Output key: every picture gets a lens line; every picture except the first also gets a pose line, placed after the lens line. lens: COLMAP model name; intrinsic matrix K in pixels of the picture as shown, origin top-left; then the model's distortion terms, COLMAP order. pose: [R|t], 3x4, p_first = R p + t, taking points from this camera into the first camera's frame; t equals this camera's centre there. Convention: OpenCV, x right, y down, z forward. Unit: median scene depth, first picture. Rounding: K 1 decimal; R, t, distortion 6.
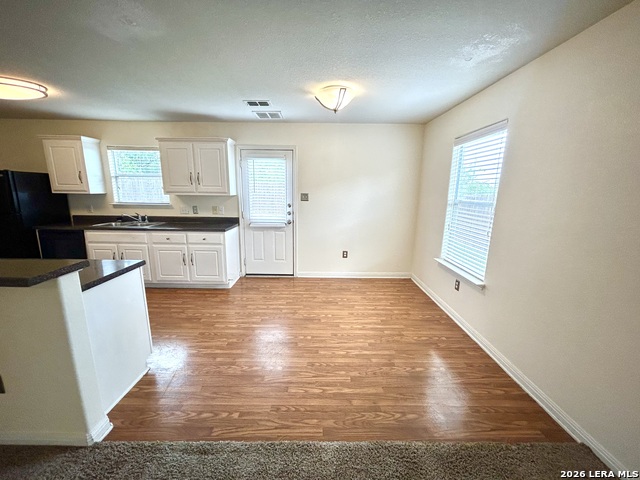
lens RADIAL K [[253.9, 0, 320.7], [0, 253.9, 240.3], [0, 0, 1]] dist [0.003254, 0.000132]
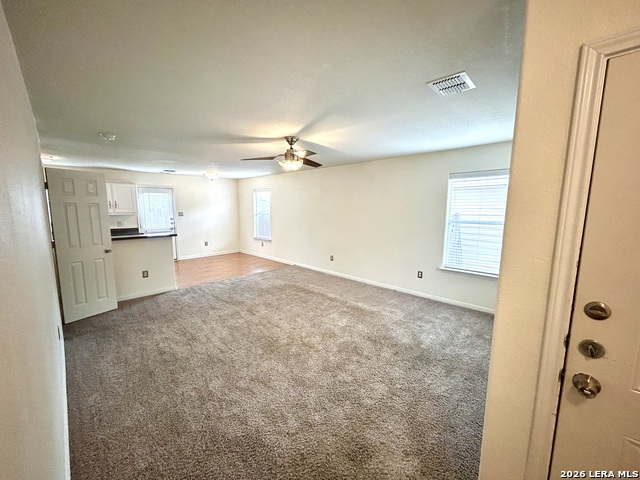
lens RADIAL K [[253.9, 0, 318.9], [0, 253.9, 239.2], [0, 0, 1]] dist [0.003254, 0.000132]
pose [[0.694484, -0.100118, 0.712509, -0.688937], [0.138762, 0.990318, 0.003903, 0.137787], [-0.706001, 0.096158, 0.701652, -0.951402]]
